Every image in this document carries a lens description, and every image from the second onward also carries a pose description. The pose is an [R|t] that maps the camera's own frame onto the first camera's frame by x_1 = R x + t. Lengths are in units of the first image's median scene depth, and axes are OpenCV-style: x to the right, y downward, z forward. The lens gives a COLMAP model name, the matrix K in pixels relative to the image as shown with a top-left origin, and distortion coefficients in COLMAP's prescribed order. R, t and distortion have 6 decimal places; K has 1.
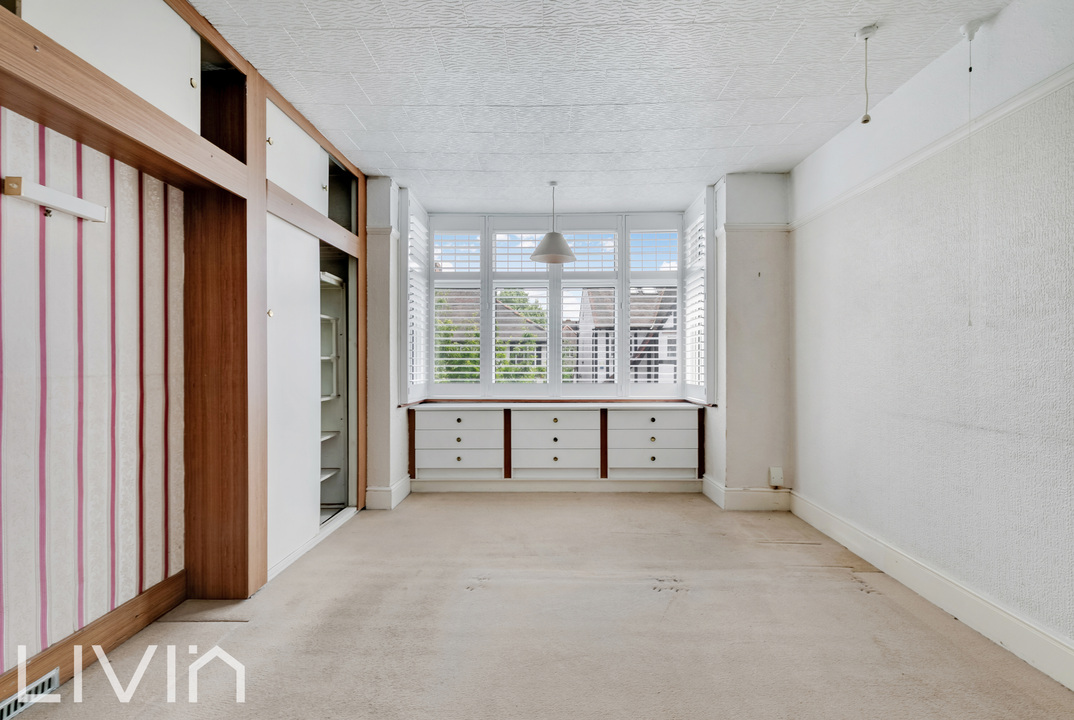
lens RADIAL K [[479.2, 0, 538.6], [0, 479.2, 360.5], [0, 0, 1]] dist [0.000331, -0.000181]
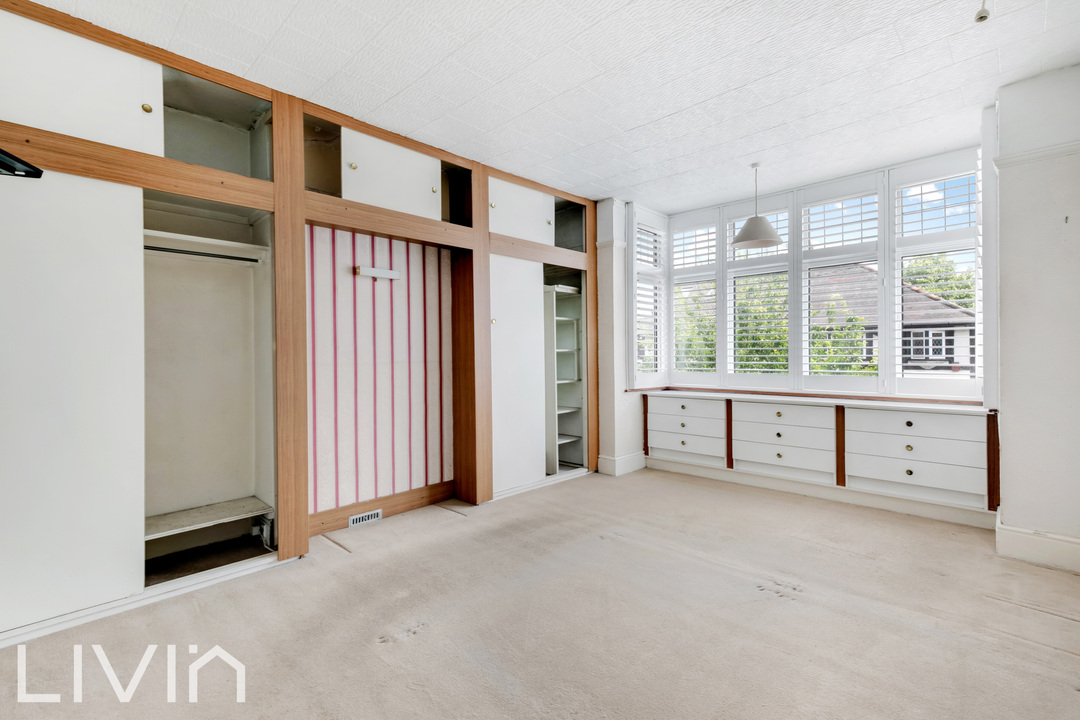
lens RADIAL K [[481.9, 0, 540.3], [0, 481.9, 356.7], [0, 0, 1]] dist [0.000331, -0.000181]
pose [[0.732098, -0.000589, -0.681200, 0.410817], [0.009605, 0.999909, 0.009458, -0.000835], [0.681132, -0.013467, 0.732037, -0.002748]]
